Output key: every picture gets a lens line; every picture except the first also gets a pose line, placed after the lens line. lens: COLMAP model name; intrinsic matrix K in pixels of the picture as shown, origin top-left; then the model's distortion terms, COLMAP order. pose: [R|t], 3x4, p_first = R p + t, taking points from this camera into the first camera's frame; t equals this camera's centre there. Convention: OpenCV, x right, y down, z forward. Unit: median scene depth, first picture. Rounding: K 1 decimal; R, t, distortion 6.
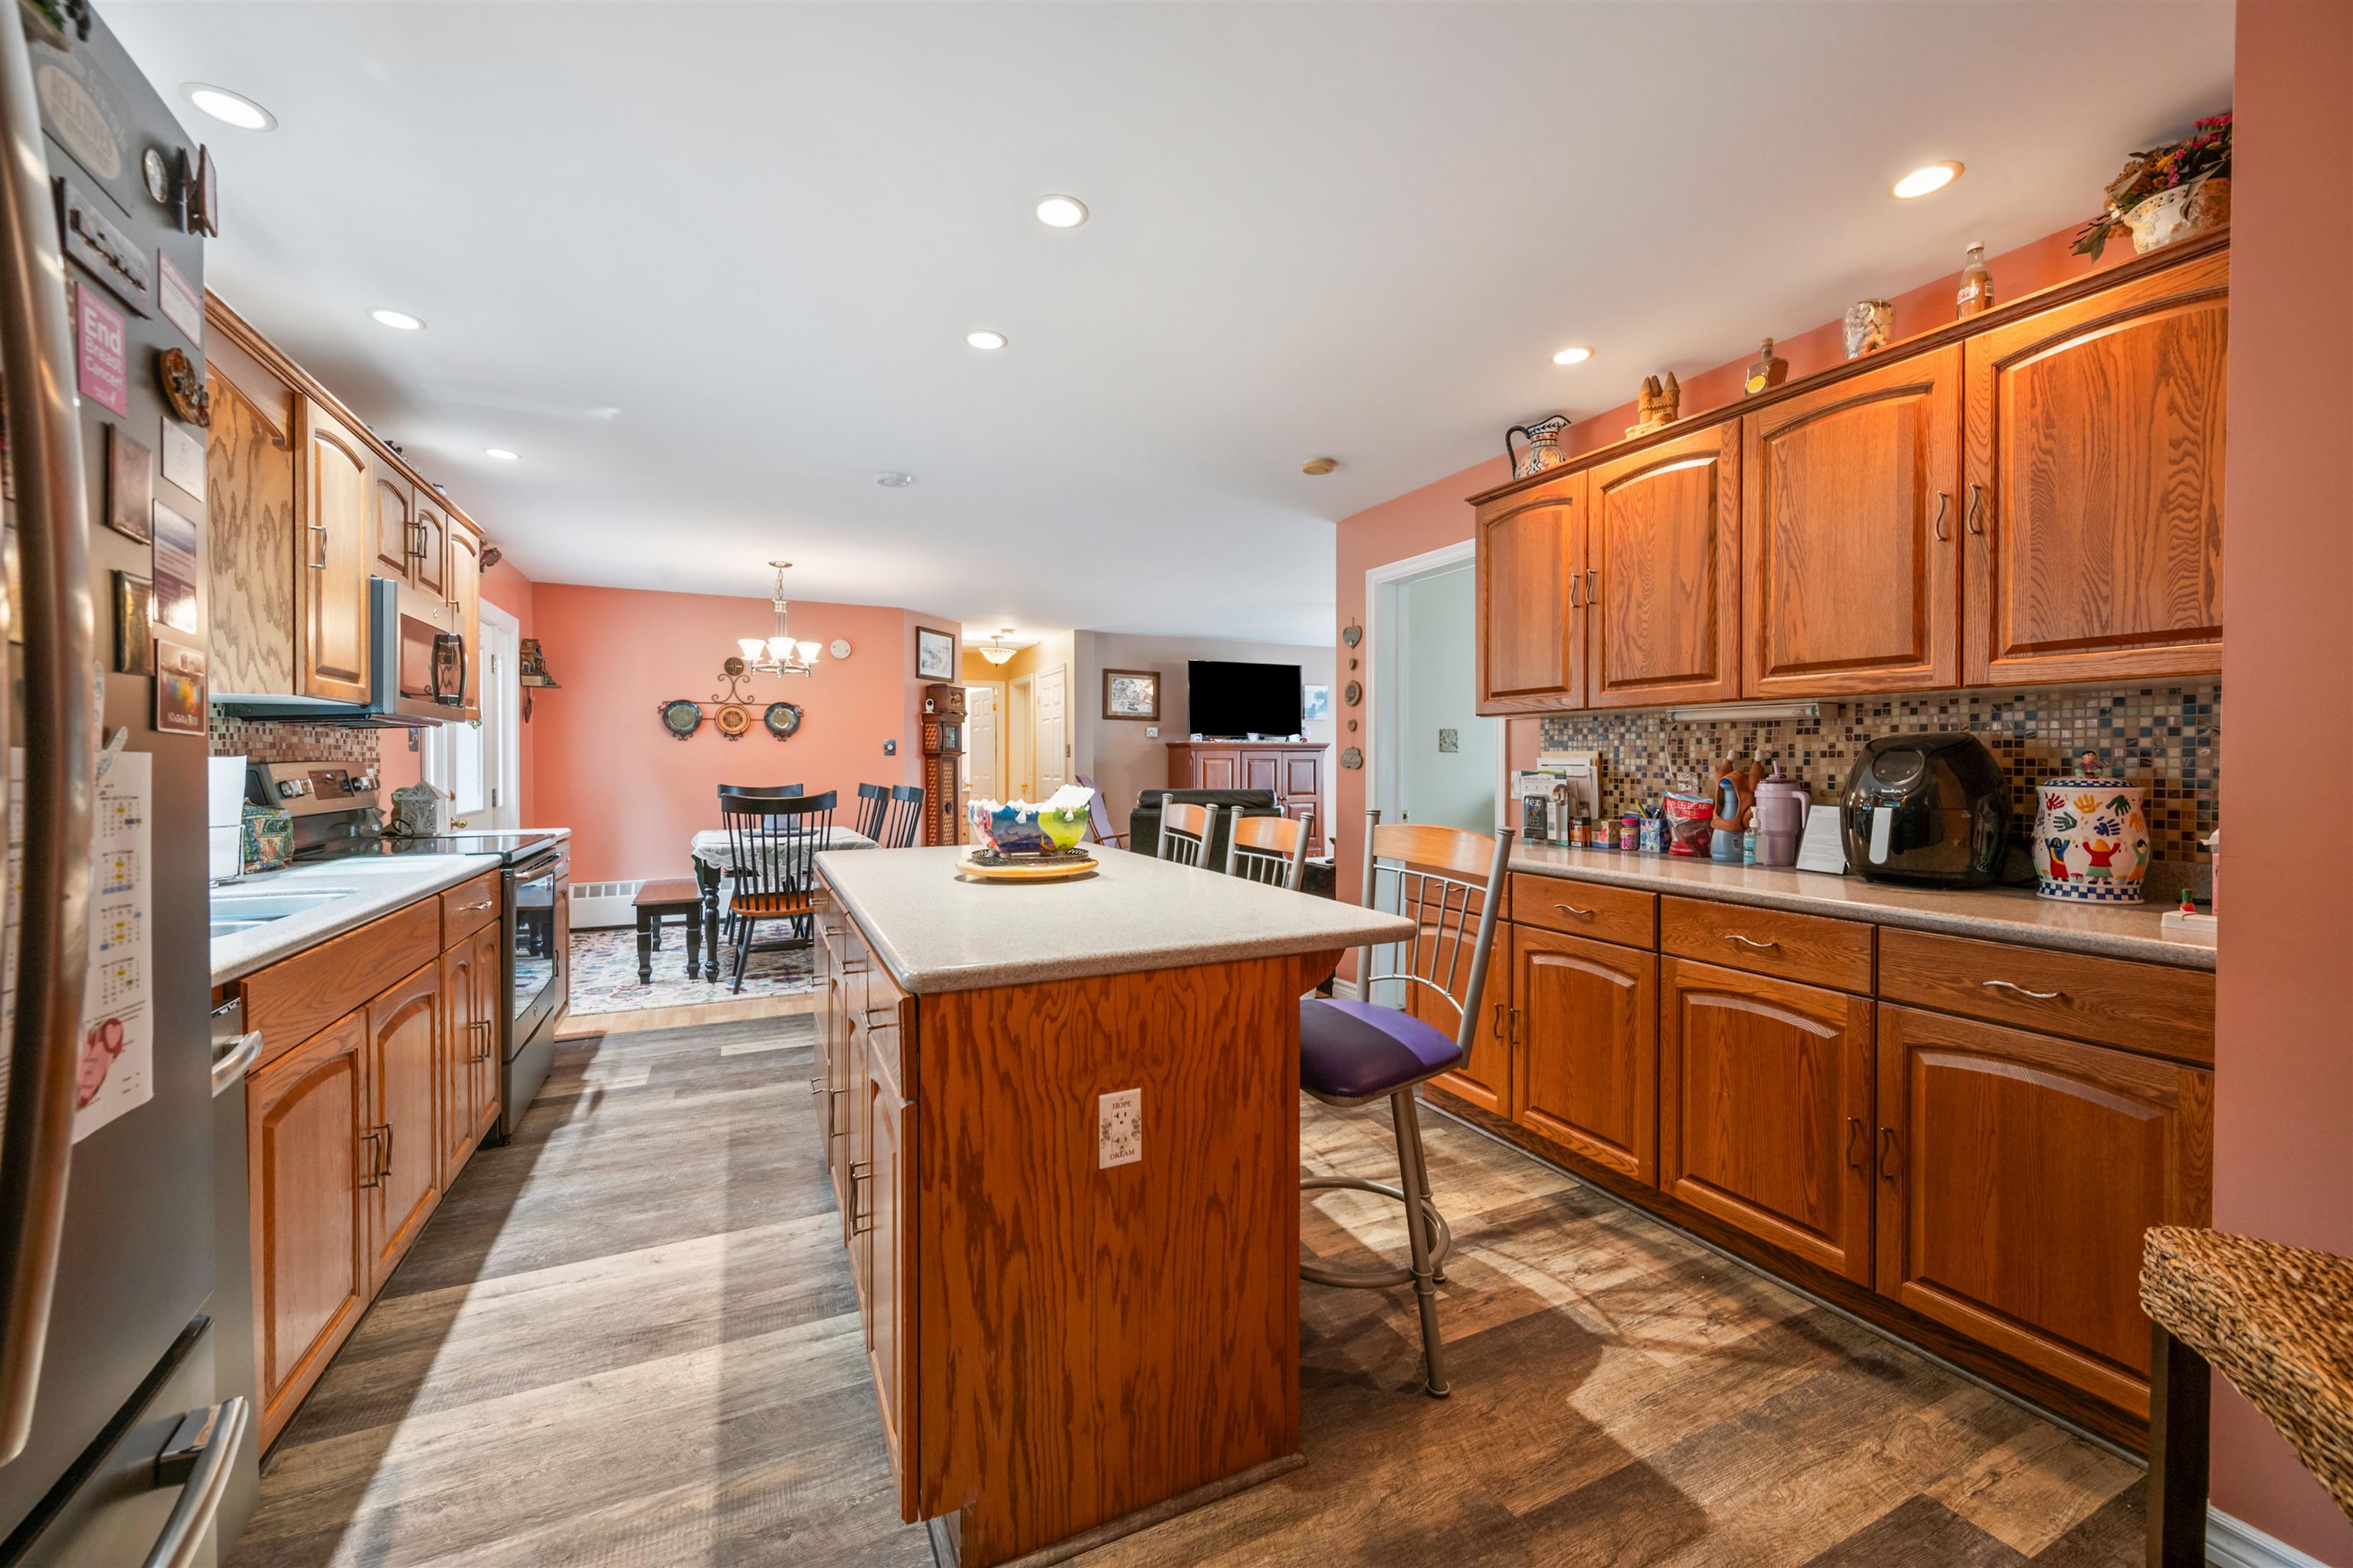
lens RADIAL K [[924.0, 0, 1186.4], [0, 924.0, 774.4], [0, 0, 1]] dist [-0.006431, 0.001390]
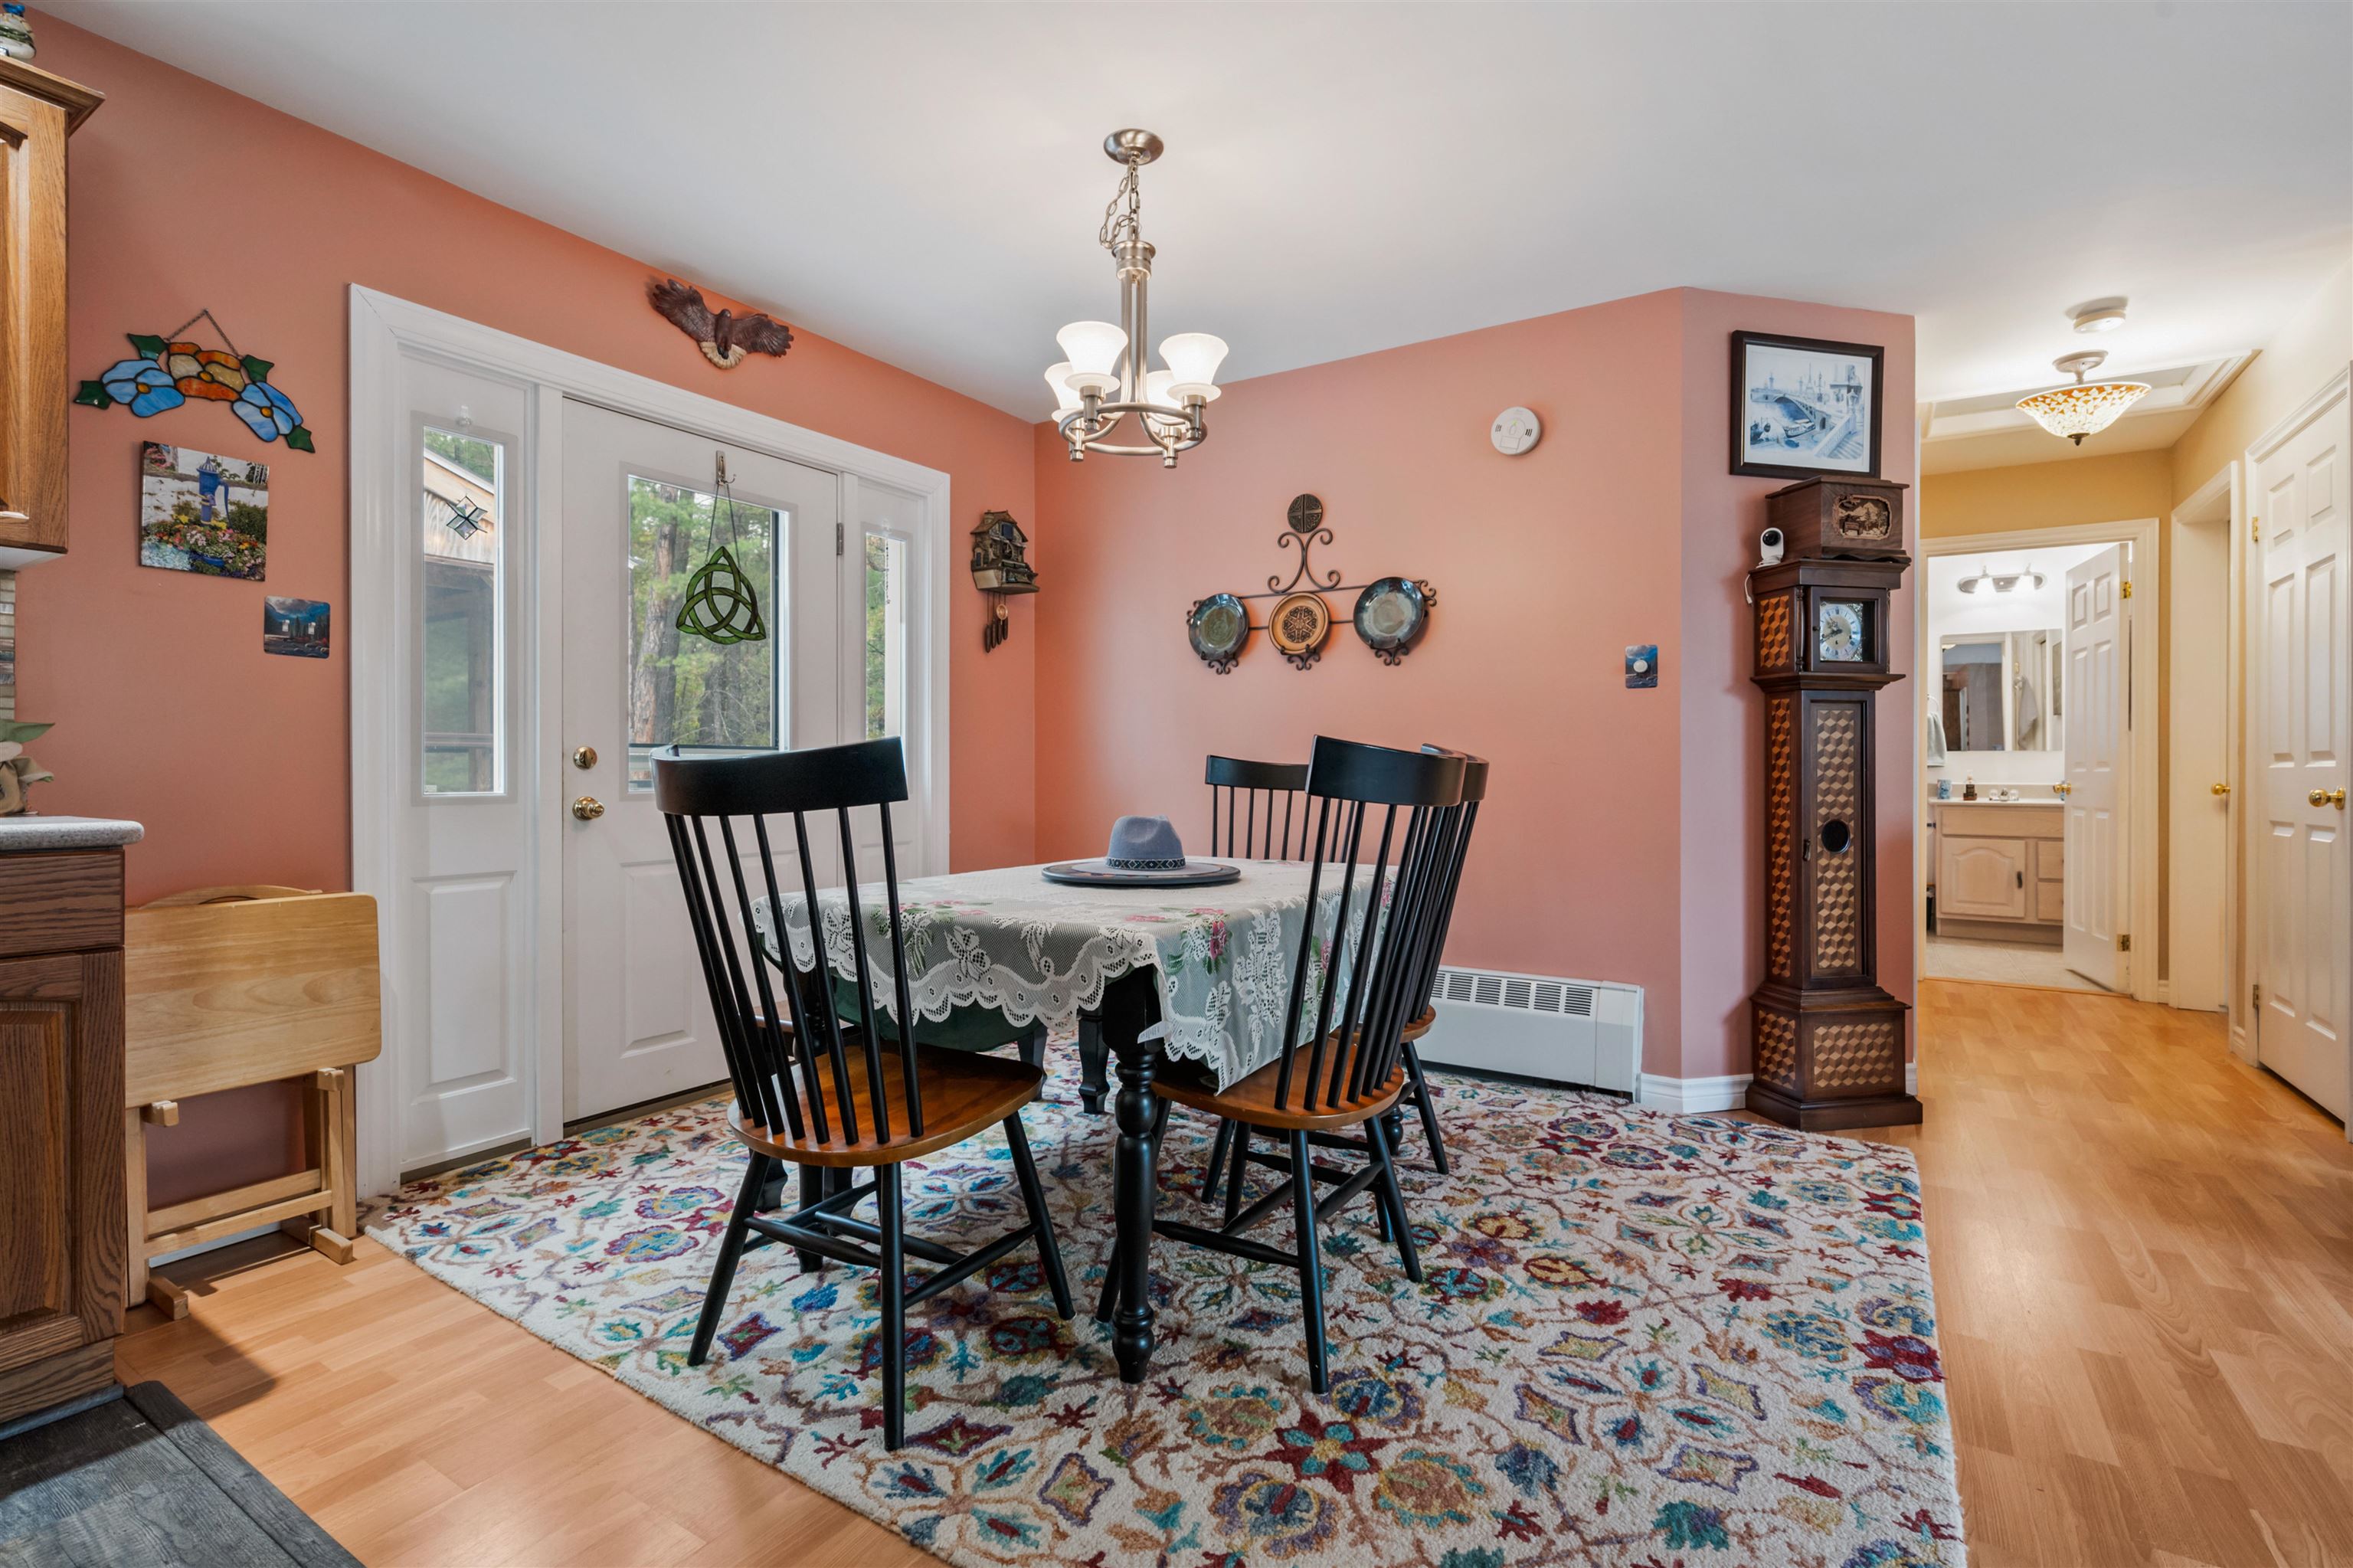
lens RADIAL K [[1076.6, 0, 1184.6], [0, 1076.6, 770.2], [0, 0, 1]] dist [0.002365, 0.000263]
pose [[0.533160, 0.003330, -0.846008, -0.053628], [-0.015221, 0.999868, -0.005656, 0.020353], [0.845877, 0.015892, 0.533141, 0.669434]]
